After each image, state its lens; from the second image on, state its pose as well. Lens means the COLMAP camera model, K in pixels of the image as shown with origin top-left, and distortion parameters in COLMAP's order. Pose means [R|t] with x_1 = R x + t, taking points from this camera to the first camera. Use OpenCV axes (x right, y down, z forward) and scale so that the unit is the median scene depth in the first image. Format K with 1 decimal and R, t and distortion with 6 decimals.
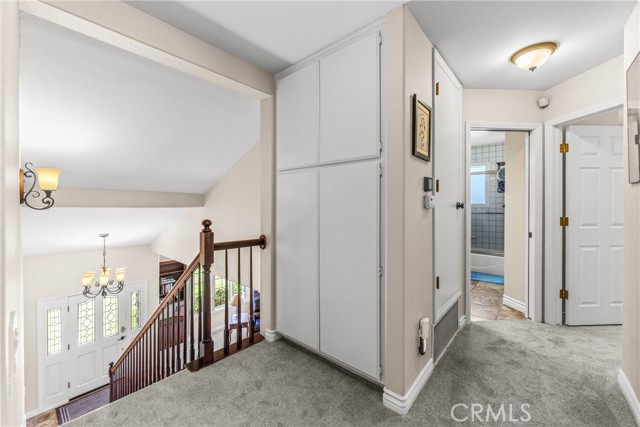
lens RADIAL K [[256.8, 0, 319.3], [0, 256.8, 209.1], [0, 0, 1]] dist [-0.003080, -0.000285]
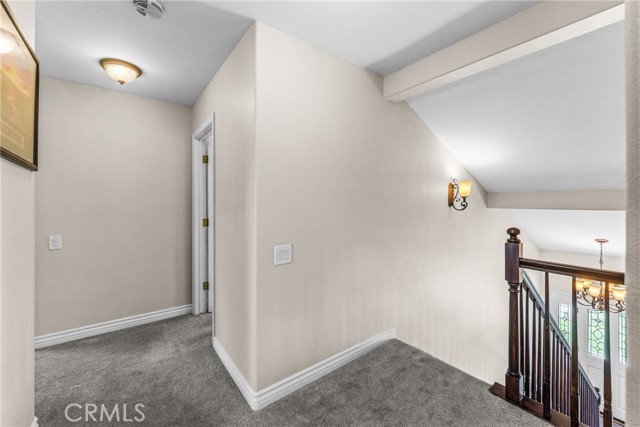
lens RADIAL K [[256.8, 0, 319.3], [0, 256.8, 206.9], [0, 0, 1]] dist [-0.003080, -0.000285]
pose [[-0.211822, 0.008726, -0.977269, 0.502312], [-0.009104, 0.999899, 0.010902, -0.028332], [0.977266, 0.011206, -0.211721, 0.561468]]
